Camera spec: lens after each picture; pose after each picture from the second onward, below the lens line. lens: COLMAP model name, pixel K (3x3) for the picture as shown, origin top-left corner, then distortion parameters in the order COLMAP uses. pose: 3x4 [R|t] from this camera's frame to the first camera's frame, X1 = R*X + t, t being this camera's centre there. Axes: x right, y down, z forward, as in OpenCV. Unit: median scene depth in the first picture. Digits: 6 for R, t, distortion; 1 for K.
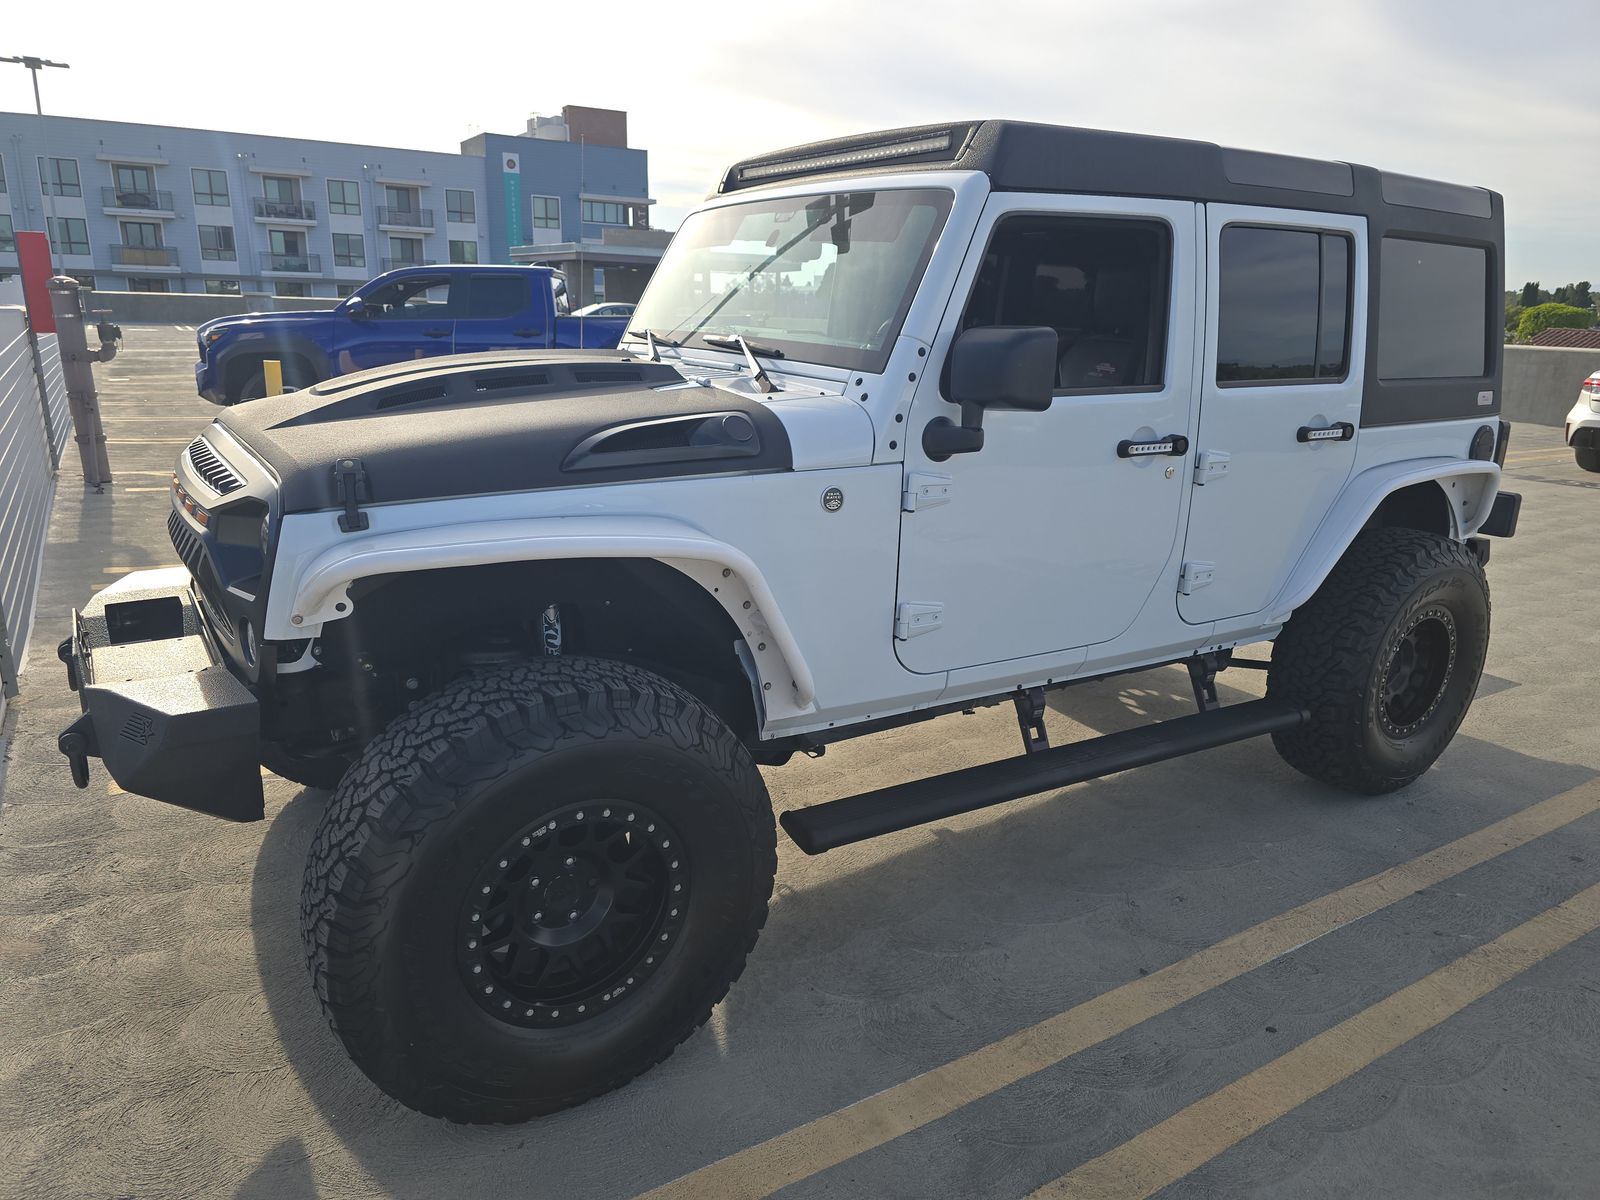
lens RADIAL K [[1081.3, 0, 800.4], [0, 1081.3, 581.8], [0, 0, 1]] dist [-0.003941, -0.006045]
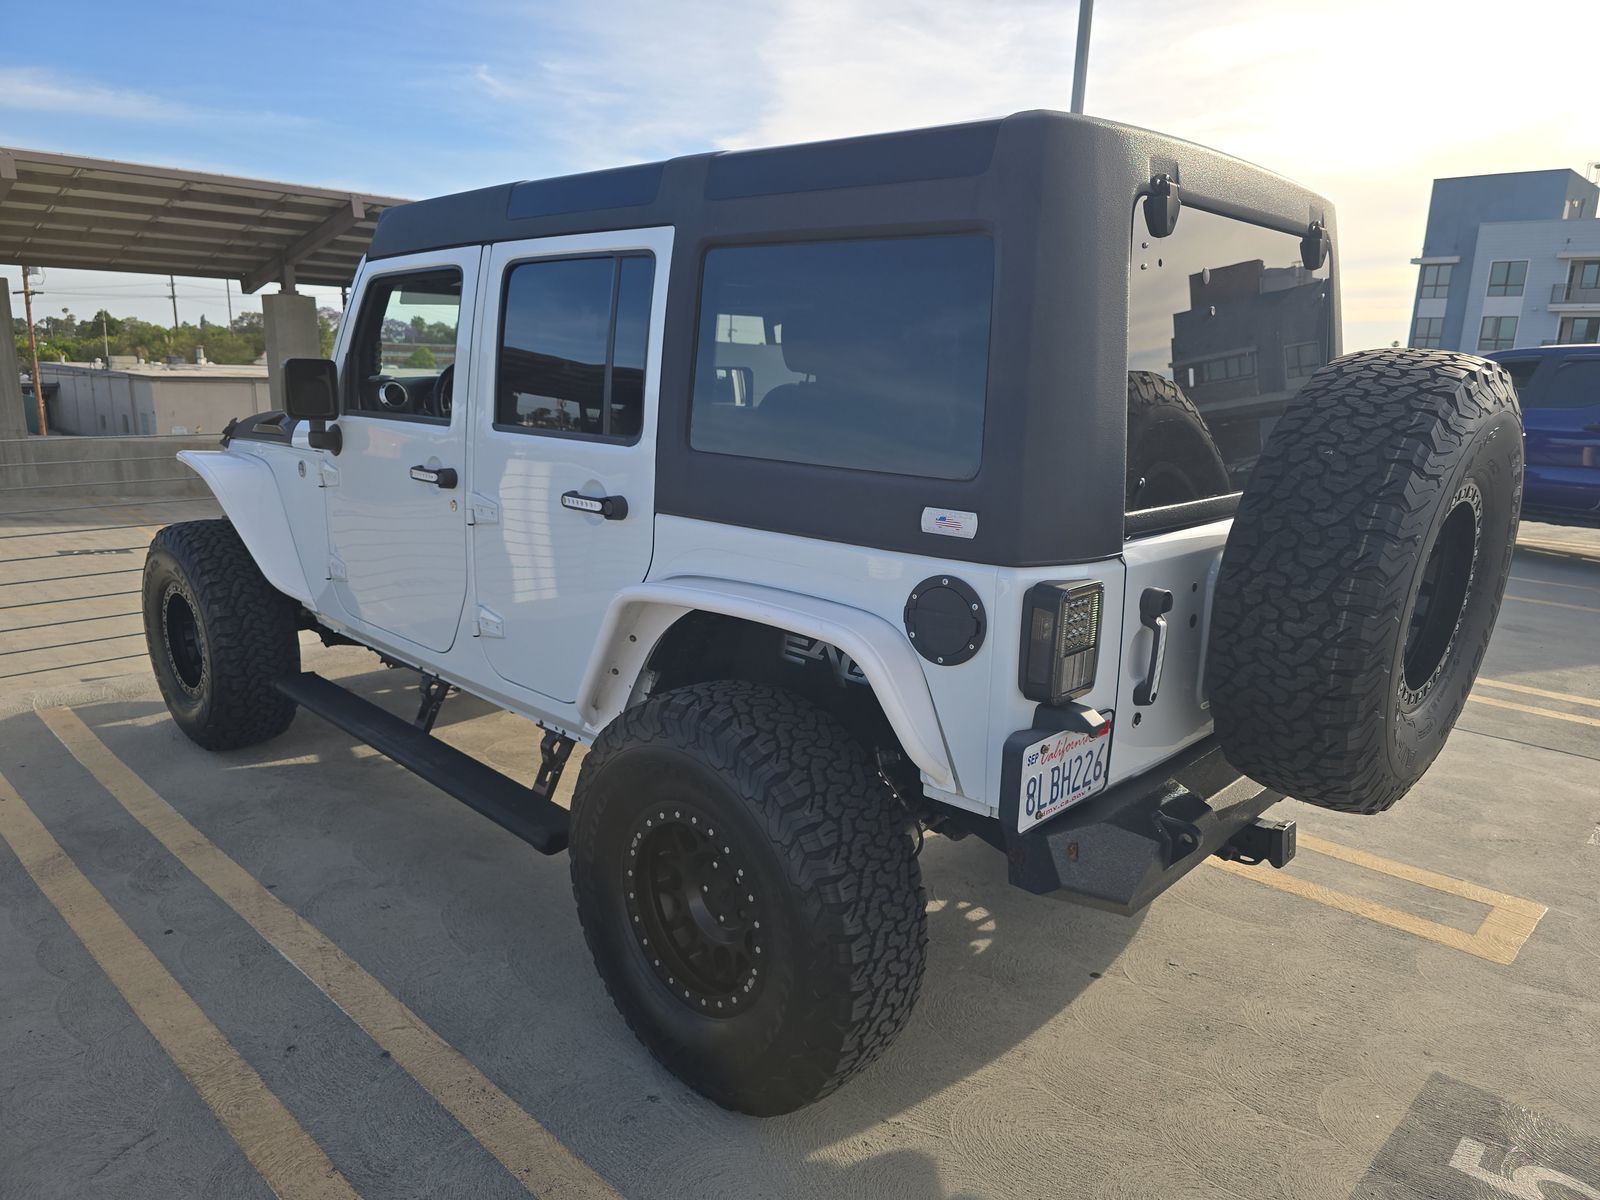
lens RADIAL K [[1075.0, 0, 800.0], [0, 1075.0, 600.0], [0, 0, 1]] dist [0.099943, -0.123663]
pose [[0.257041, 0.192584, -0.947017, 1.460601], [-0.267276, 0.955886, 0.121843, -0.235788], [0.928705, 0.221796, 0.297175, 1.037056]]
